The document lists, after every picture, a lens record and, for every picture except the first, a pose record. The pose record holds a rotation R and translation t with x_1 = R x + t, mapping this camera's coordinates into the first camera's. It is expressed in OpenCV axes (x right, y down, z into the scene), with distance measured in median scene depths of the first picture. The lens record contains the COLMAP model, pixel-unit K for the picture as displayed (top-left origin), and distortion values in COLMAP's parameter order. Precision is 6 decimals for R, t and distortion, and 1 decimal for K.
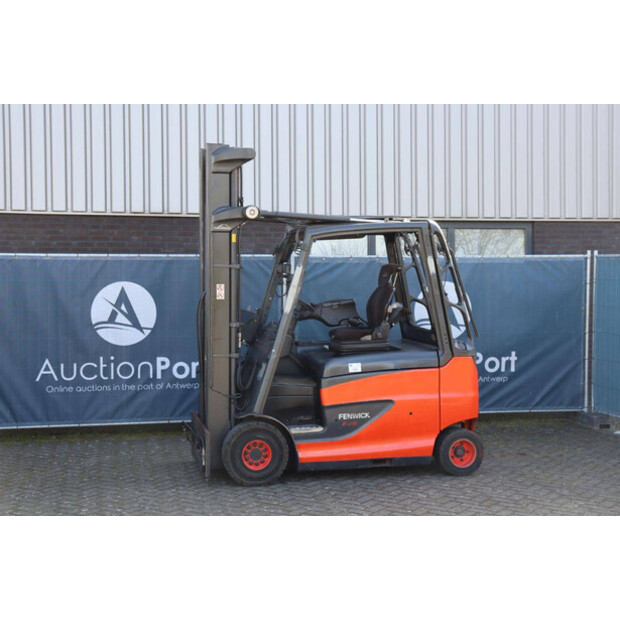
lens RADIAL K [[988.4, 0, 308.8], [0, 988.4, 296.5], [0, 0, 1]] dist [0.132568, 0.074848]
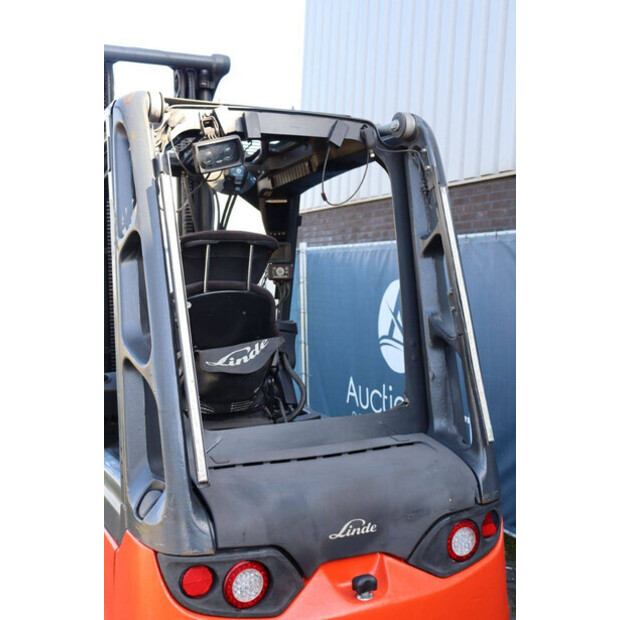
lens RADIAL K [[752.9, 0, 310.0], [0, 752.9, 310.0], [0, 0, 1]] dist [0.015223, 0.037333]
pose [[0.221336, 0.040668, -0.974349, 0.376525], [-0.020062, 0.999109, 0.037144, -0.015047], [0.974991, 0.011326, 0.221954, 0.999233]]
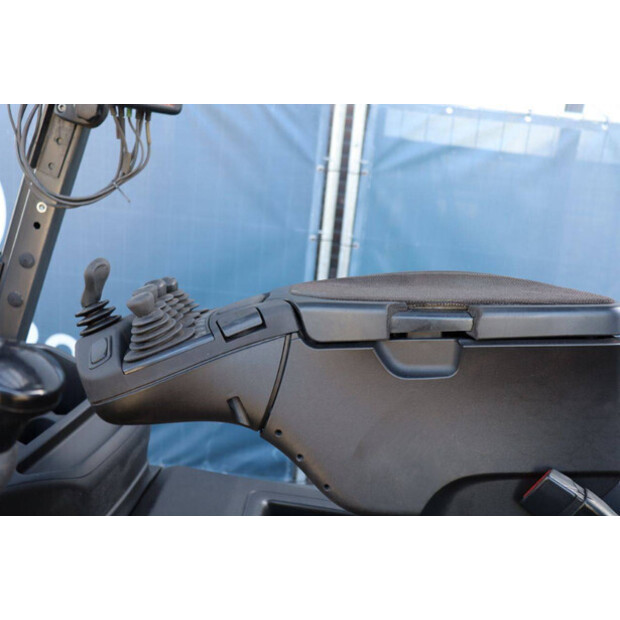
lens RADIAL K [[576.0, 0, 310.0], [0, 576.0, 310.0], [0, 0, 1]] dist [-0.140439, 0.177372]
pose [[0.960577, 0.153515, -0.231787, 0.031396], [-0.105769, 0.972823, 0.205979, -0.005944], [0.257108, -0.173343, 0.950709, 0.988279]]
